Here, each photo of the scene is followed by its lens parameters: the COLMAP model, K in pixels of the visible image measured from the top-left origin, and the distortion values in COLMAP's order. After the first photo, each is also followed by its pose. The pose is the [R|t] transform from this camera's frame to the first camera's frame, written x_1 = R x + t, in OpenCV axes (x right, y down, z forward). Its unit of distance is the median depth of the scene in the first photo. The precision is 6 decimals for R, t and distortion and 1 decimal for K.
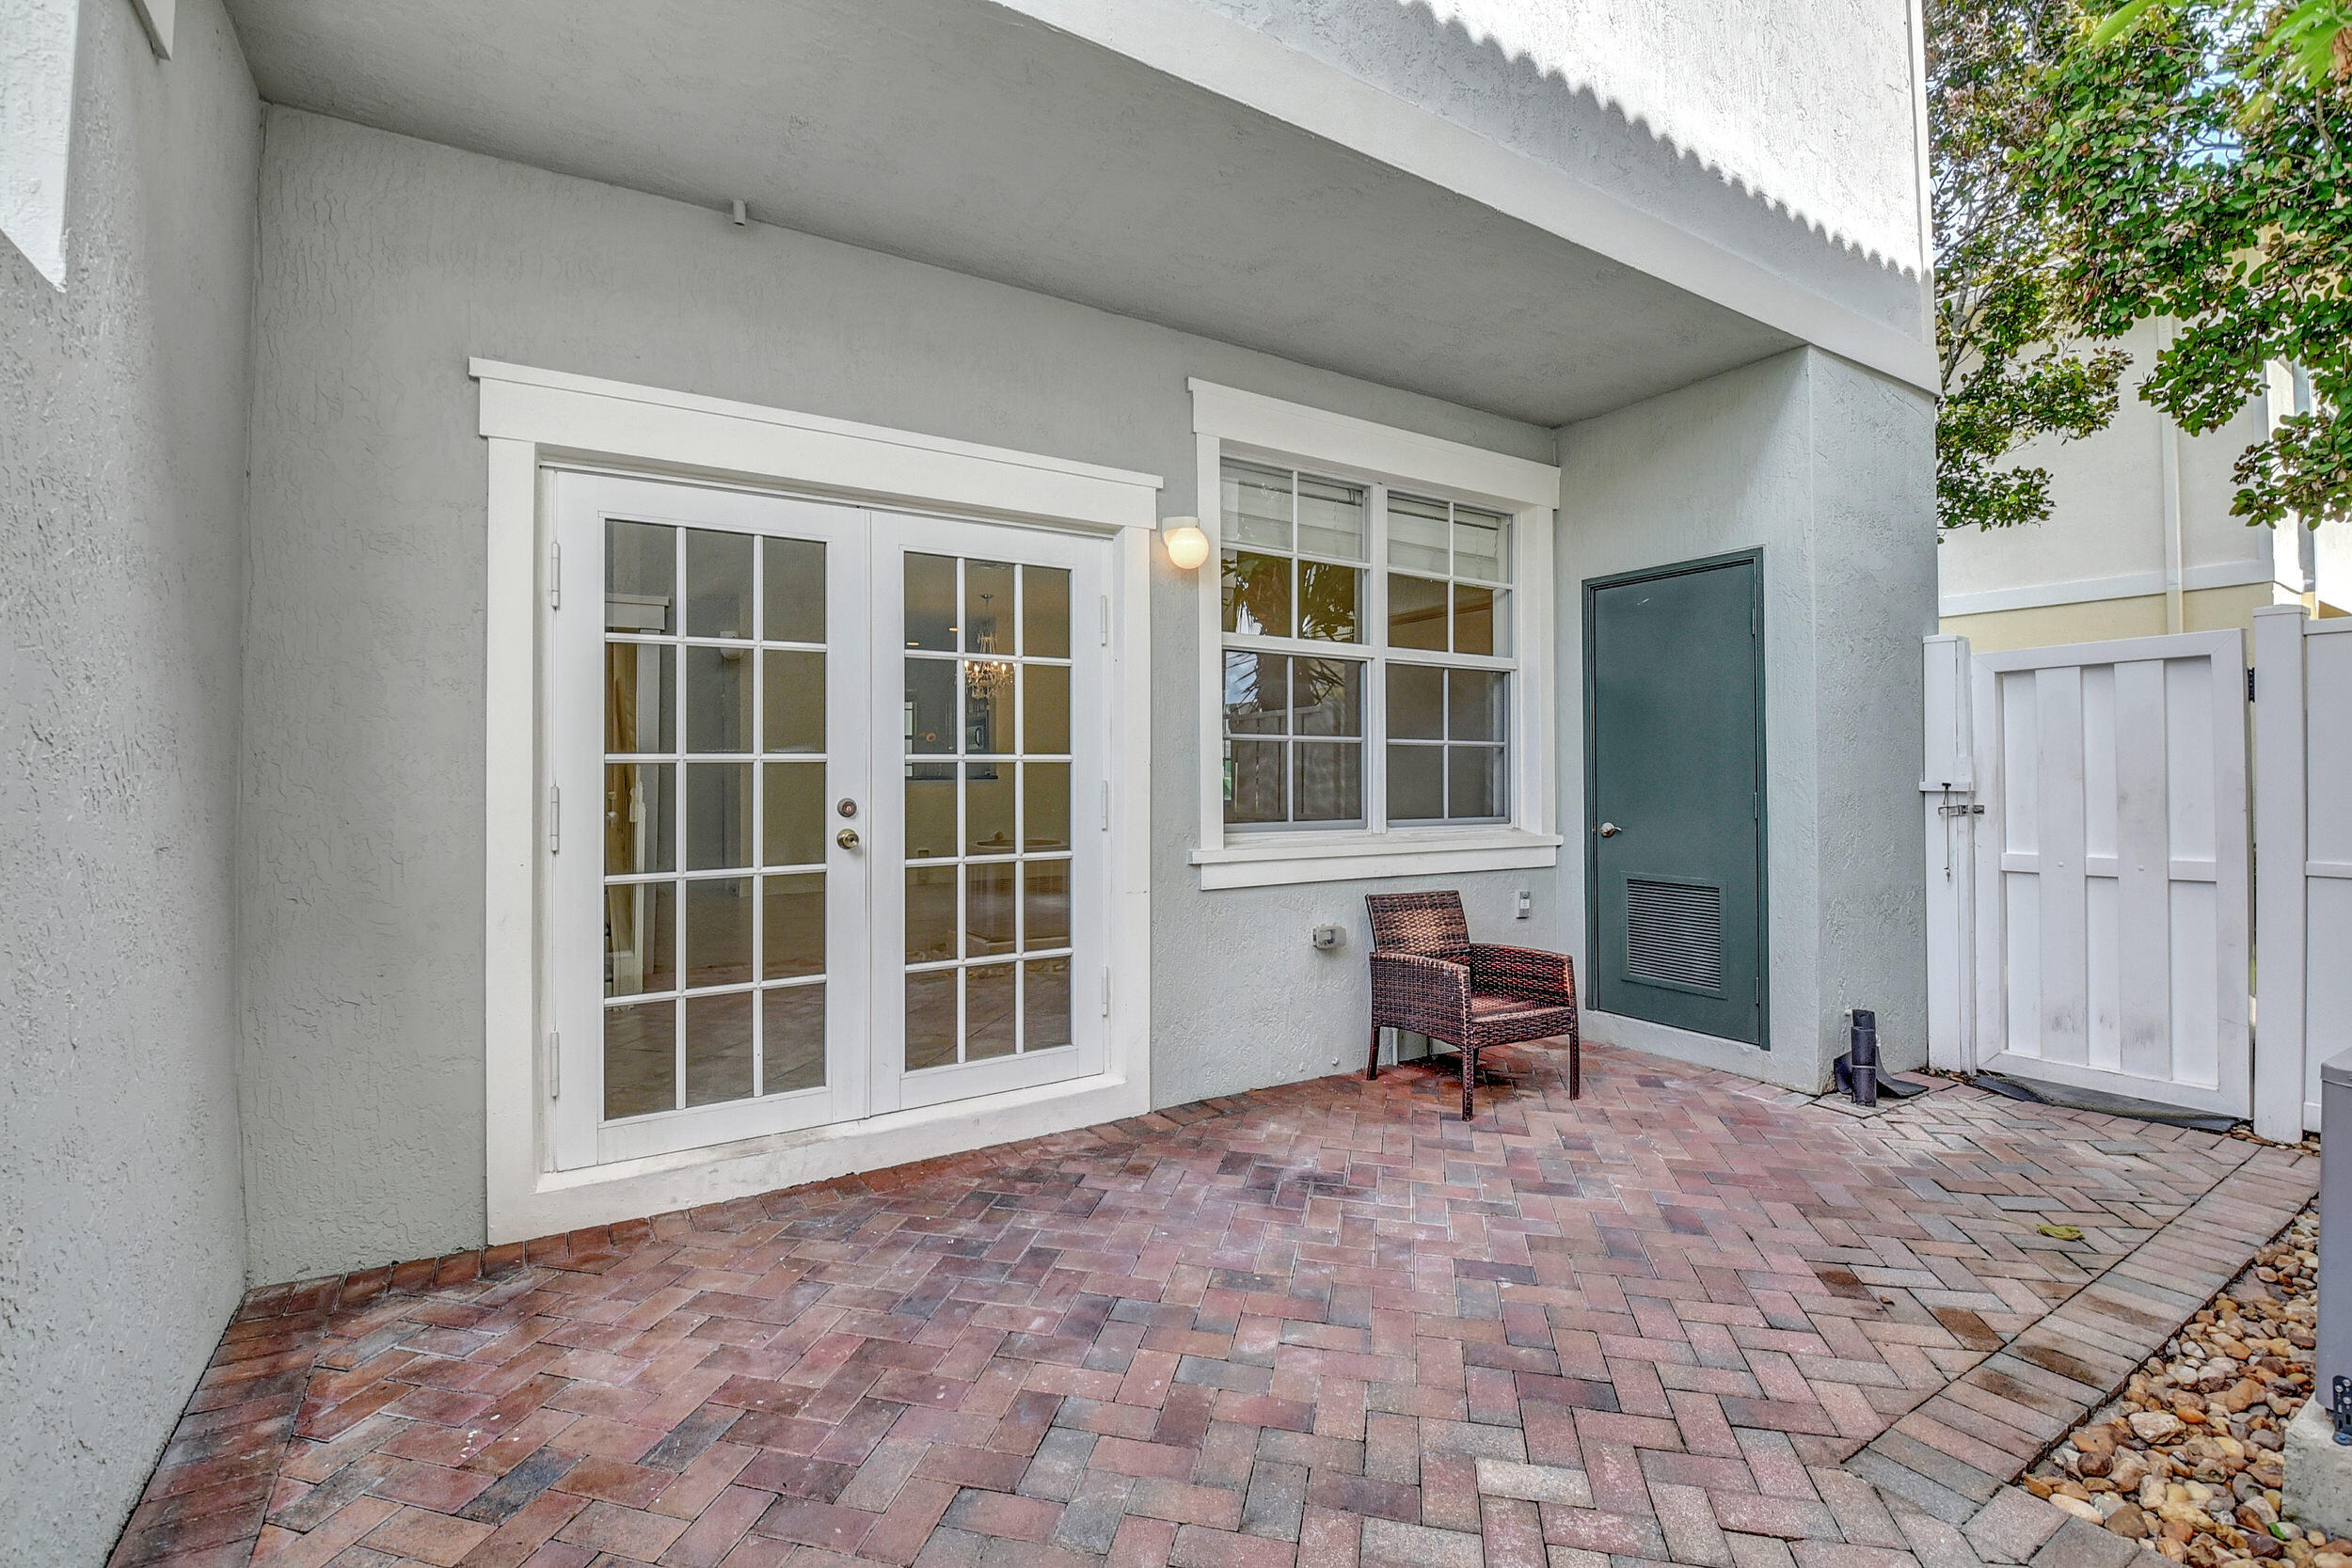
lens RADIAL K [[1059.4, 0, 1174.6], [0, 1059.4, 772.5], [0, 0, 1]] dist [0.001225, -0.014193]
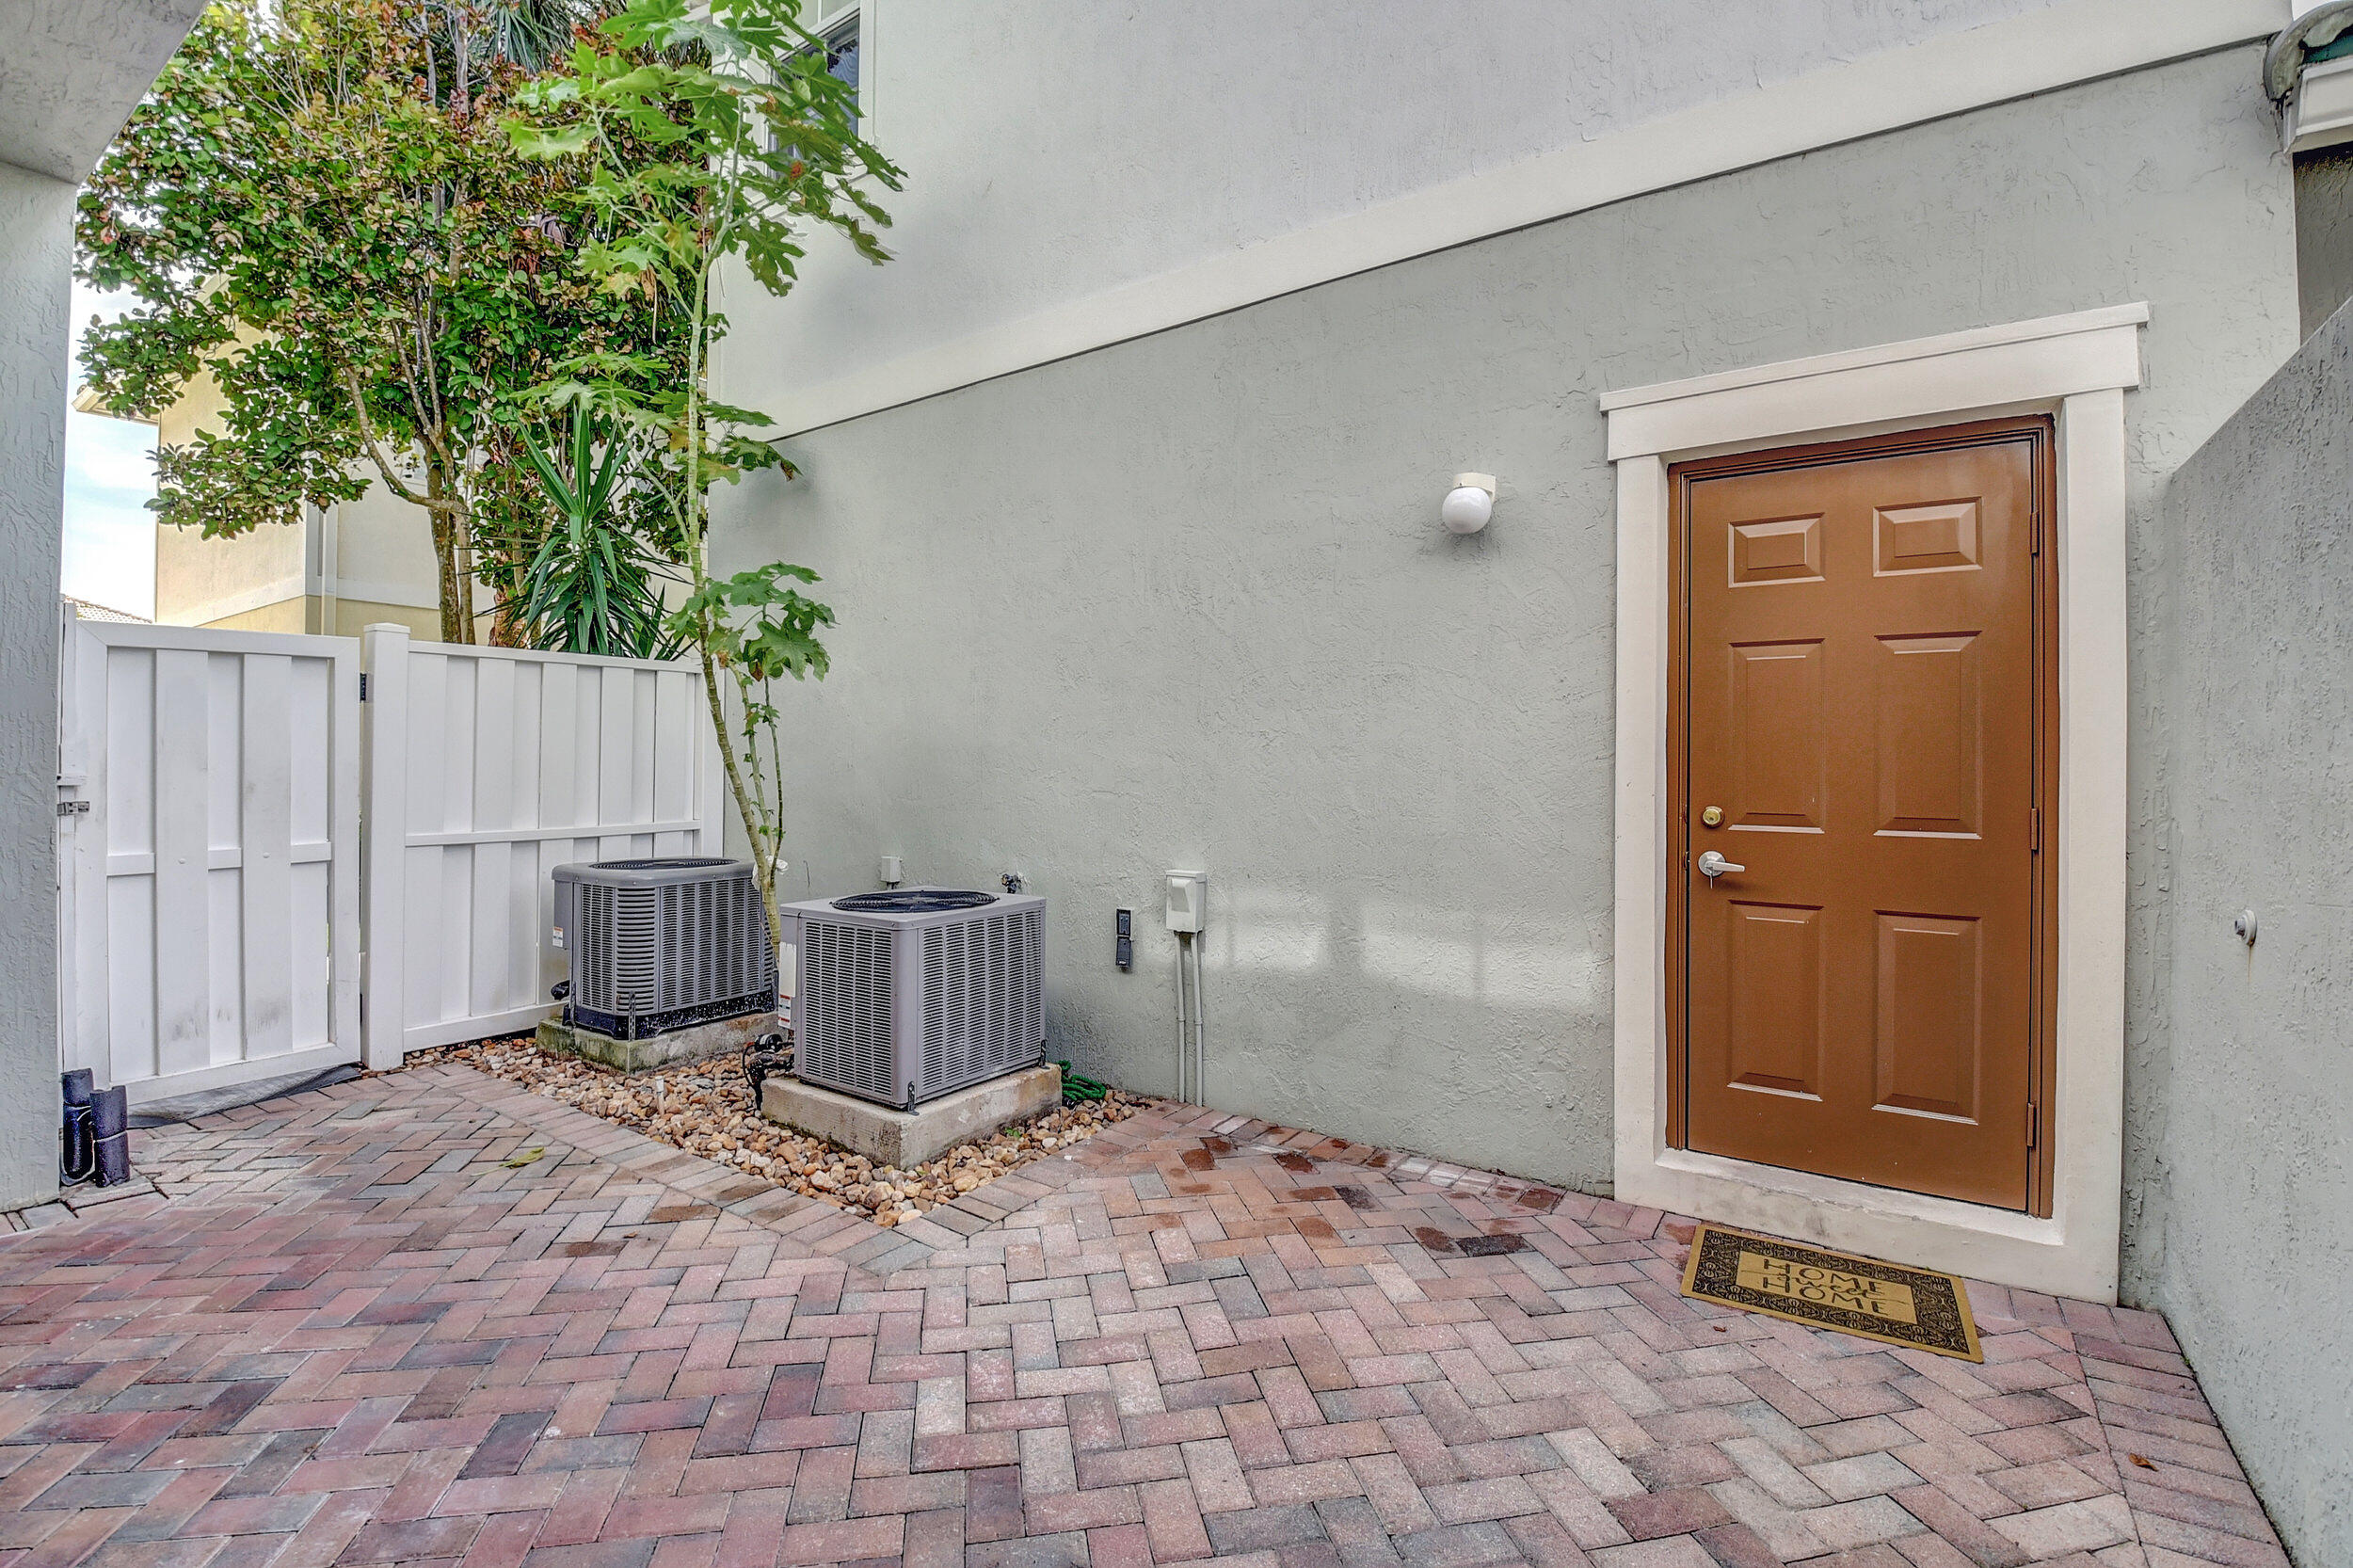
lens RADIAL K [[1060.0, 0, 1167.5], [0, 1060.0, 770.5], [0, 0, 1]] dist [0.001225, -0.014193]
pose [[-0.411055, -0.005556, 0.911594, -0.460432], [-0.007533, 0.999968, 0.002698, -0.002245], [-0.911579, -0.005758, -0.411084, 0.738081]]
